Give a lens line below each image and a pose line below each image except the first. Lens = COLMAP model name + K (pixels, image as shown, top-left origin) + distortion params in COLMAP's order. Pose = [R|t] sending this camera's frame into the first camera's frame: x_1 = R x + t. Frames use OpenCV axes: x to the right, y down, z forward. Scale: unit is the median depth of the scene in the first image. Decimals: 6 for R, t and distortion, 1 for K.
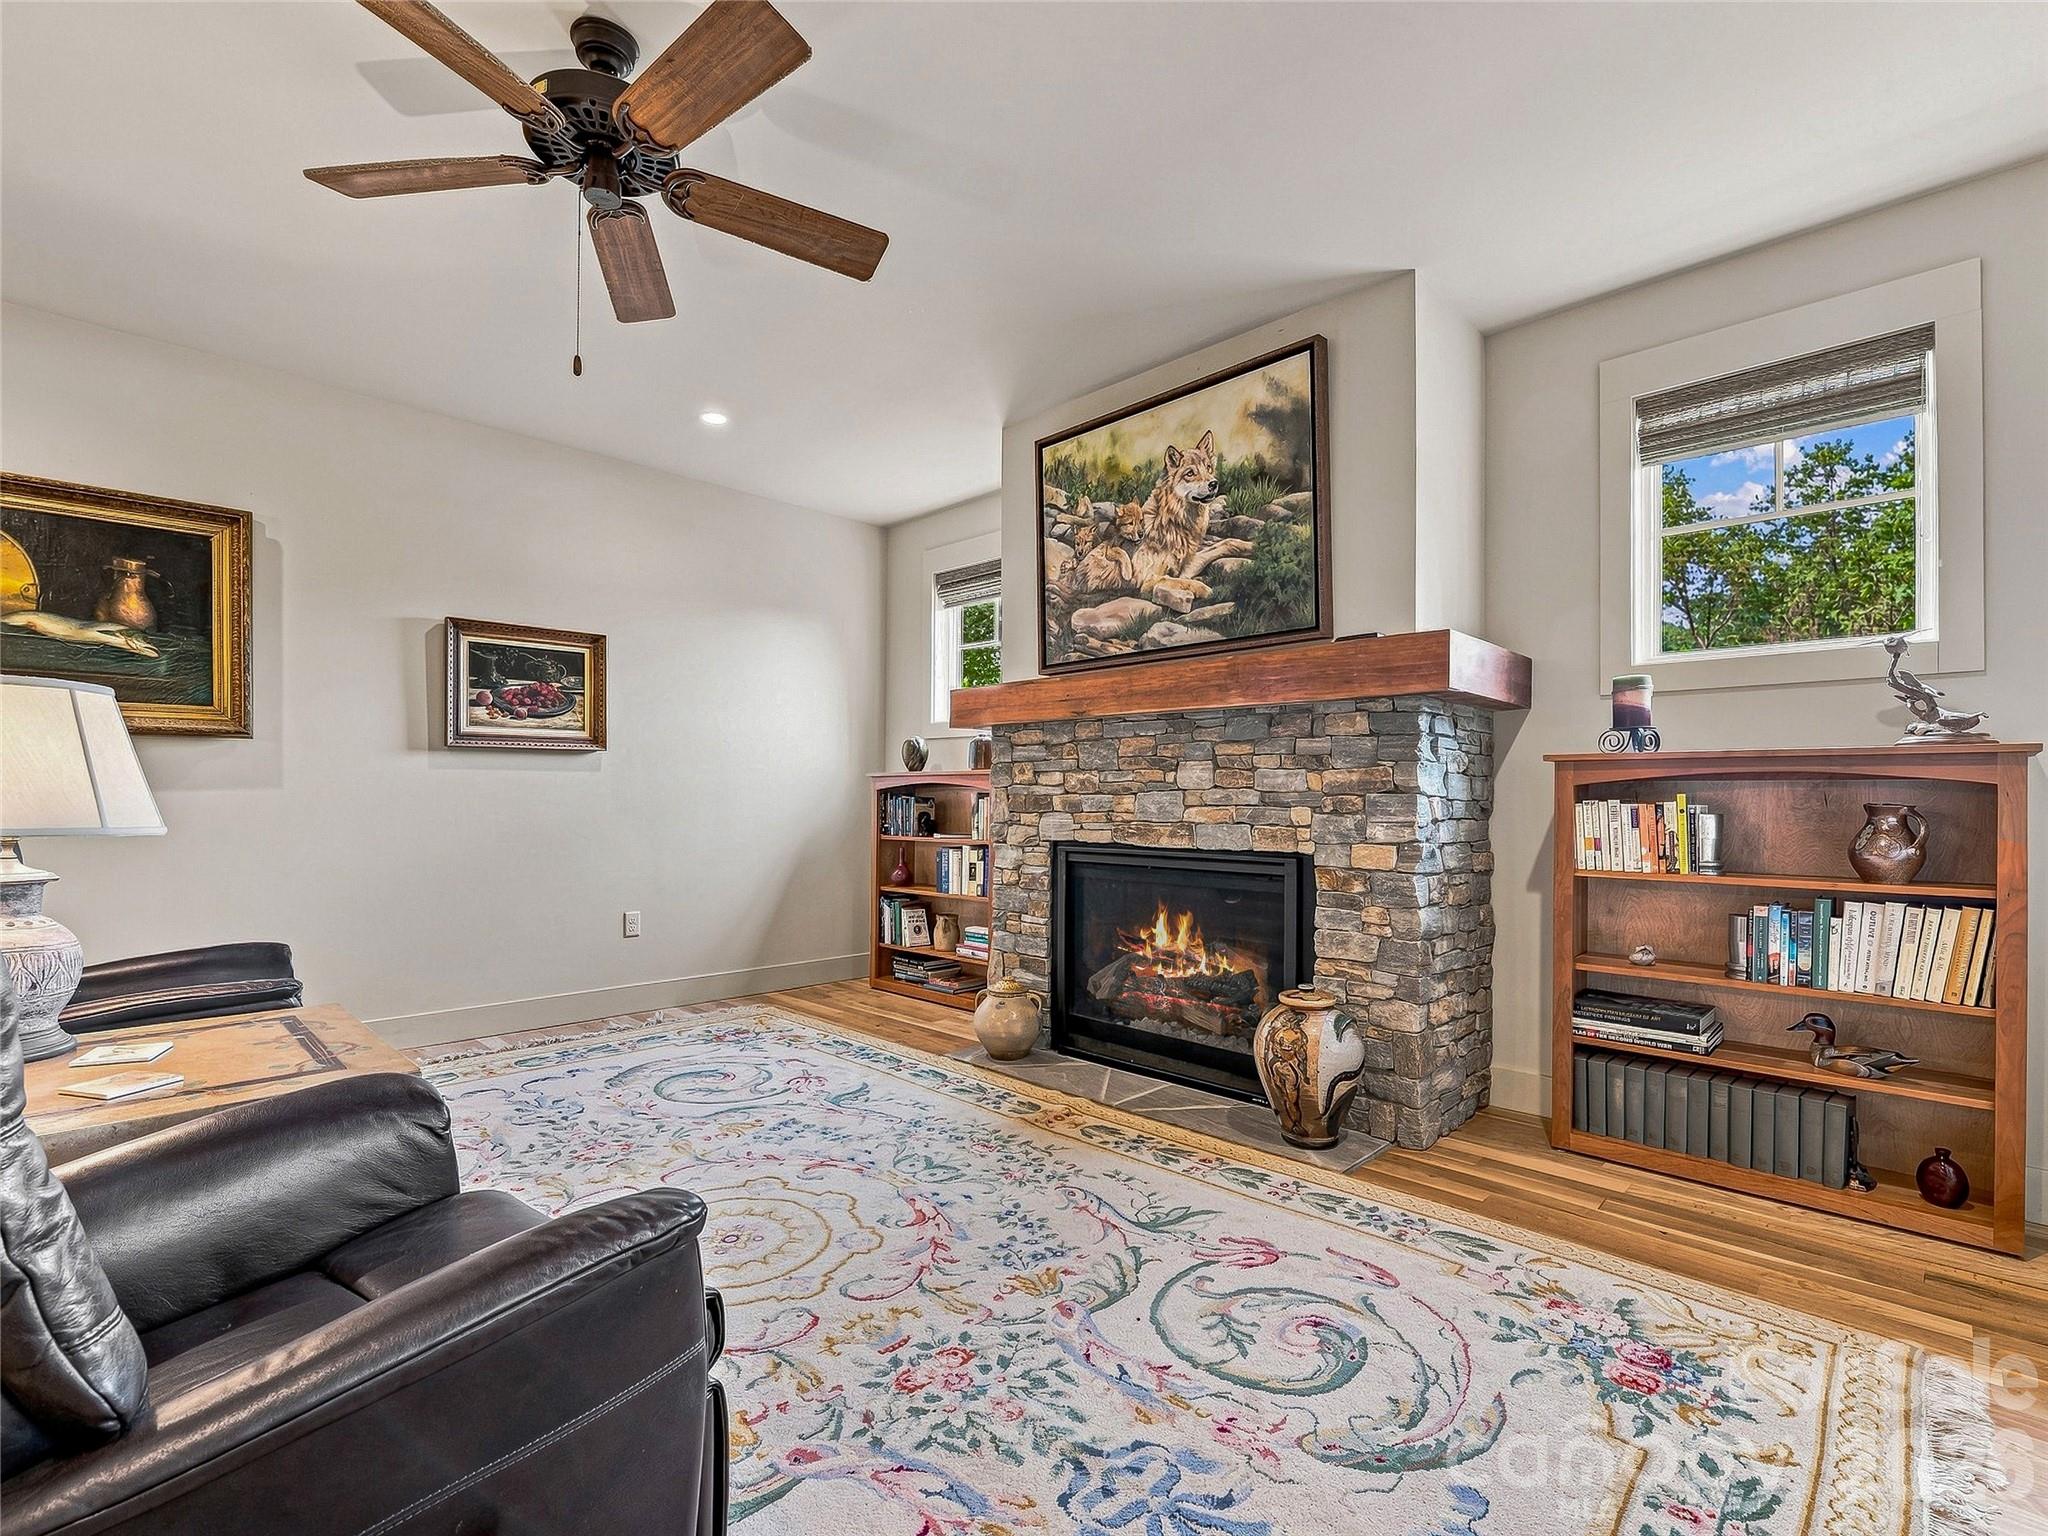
lens RADIAL K [[964.3, 0, 1023.8], [0, 964.3, 782.5], [0, 0, 1]] dist [-0.004325, -0.000852]
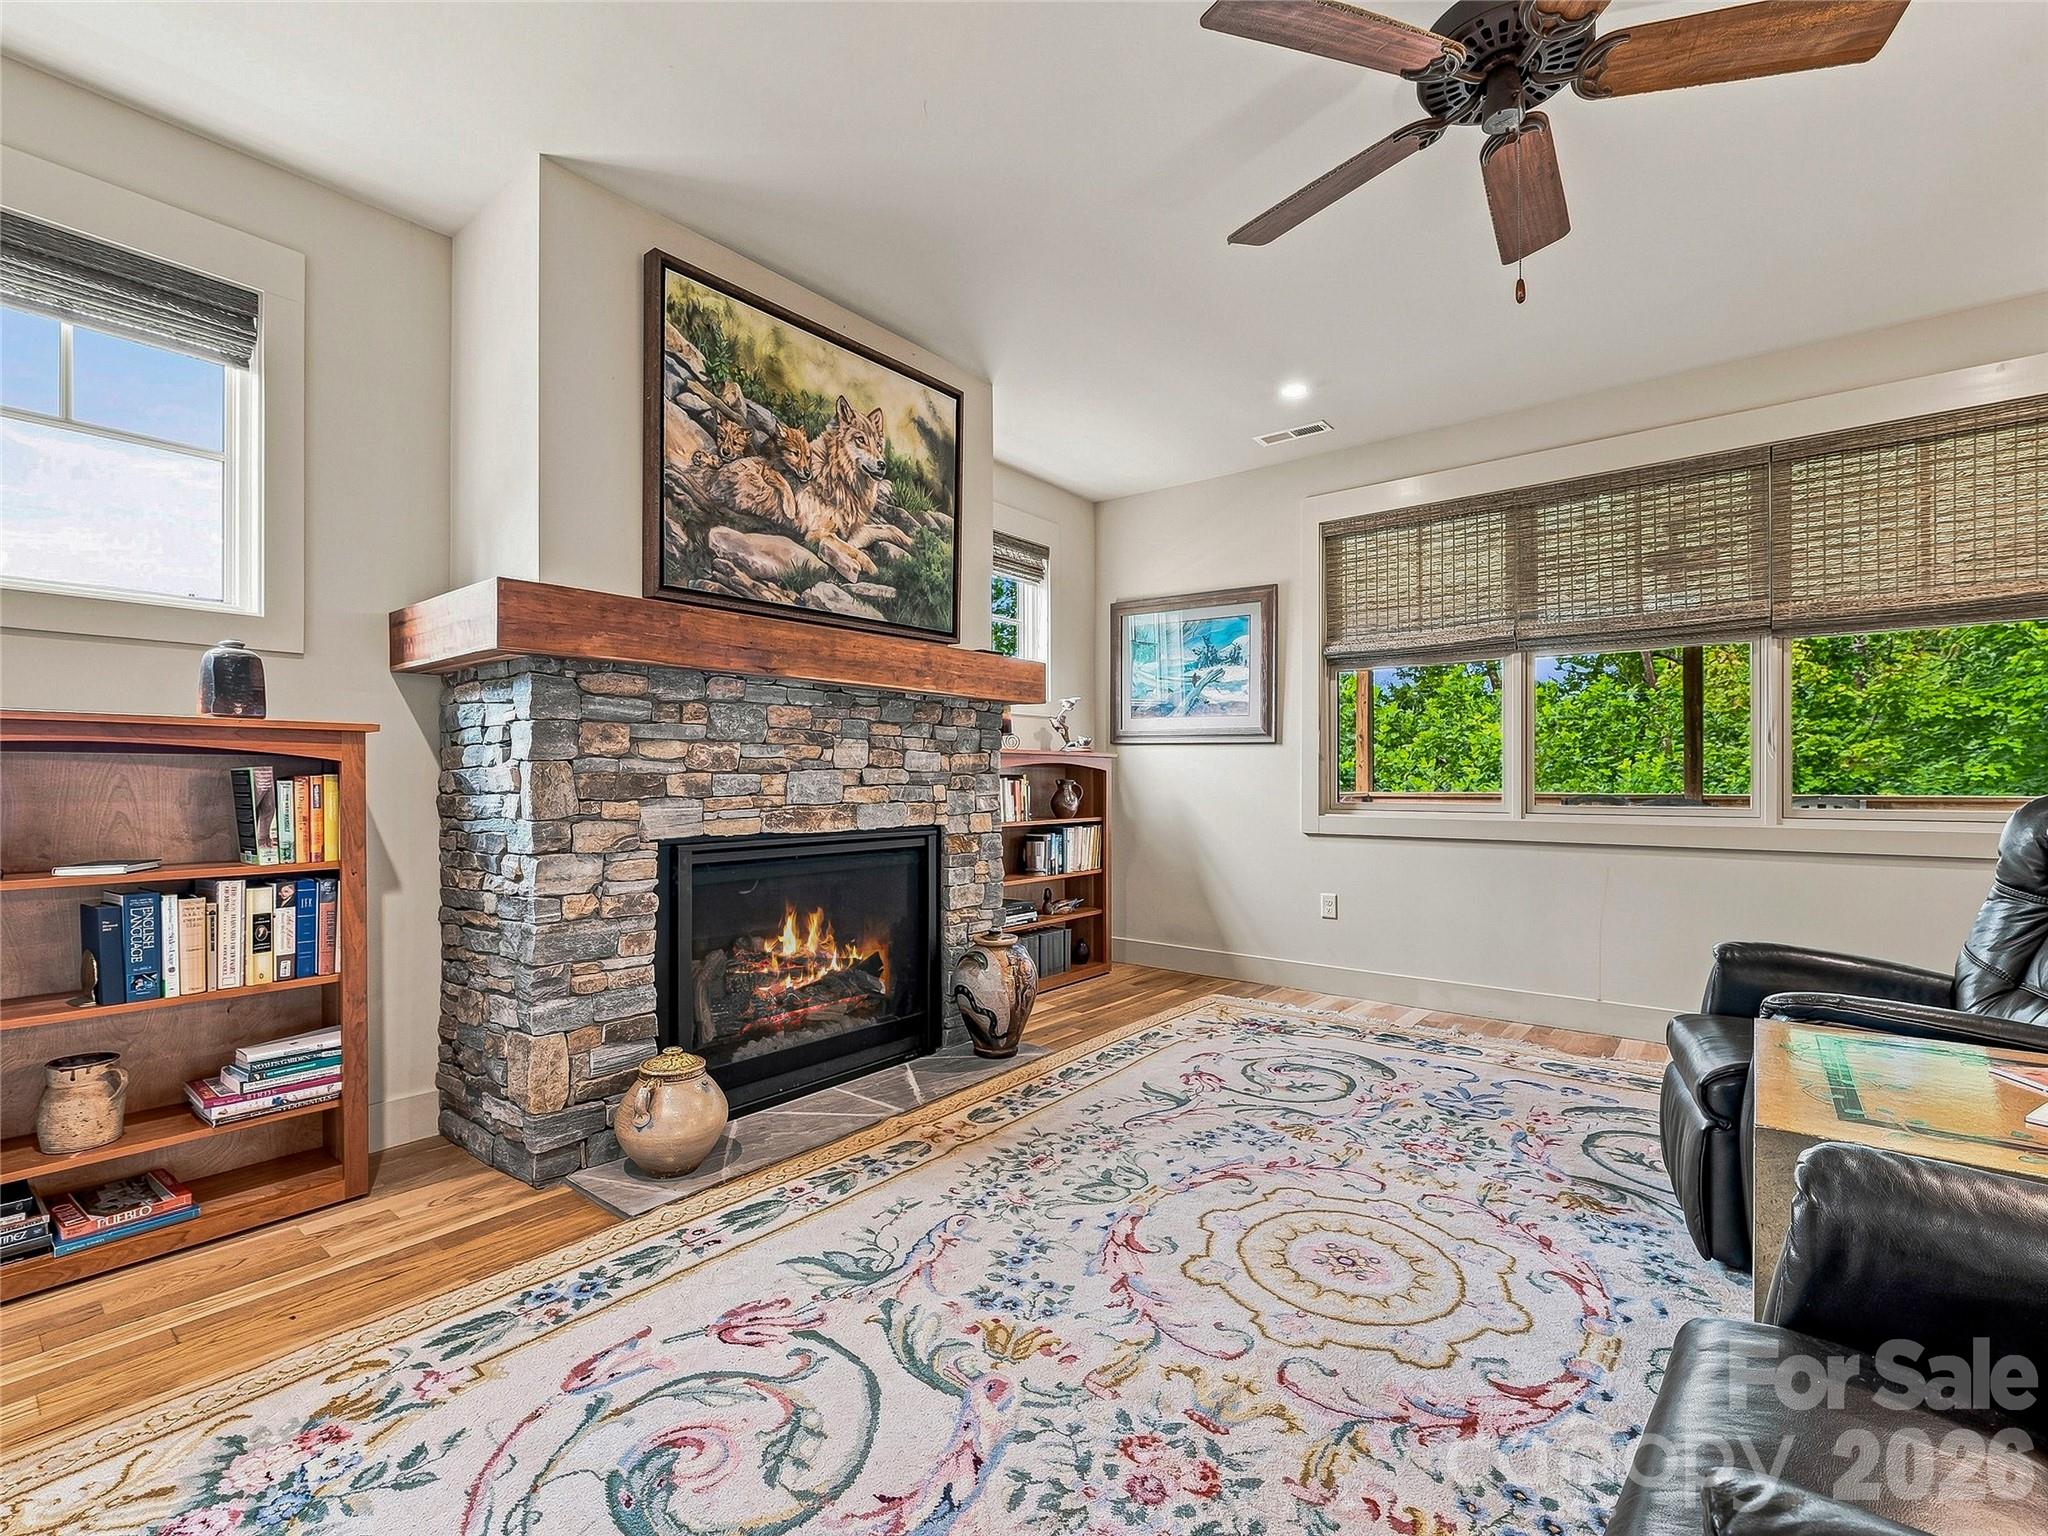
lens RADIAL K [[932.7, 0, 1024.0], [0, 932.7, 768.0], [0, 0, 1]] dist [-0.004527, -0.000669]
pose [[-0.122519, 0.005706, 0.992450, -0.774178], [-0.018166, 0.999803, -0.007991, 0.010925], [-0.992300, -0.019008, -0.122391, 0.956638]]
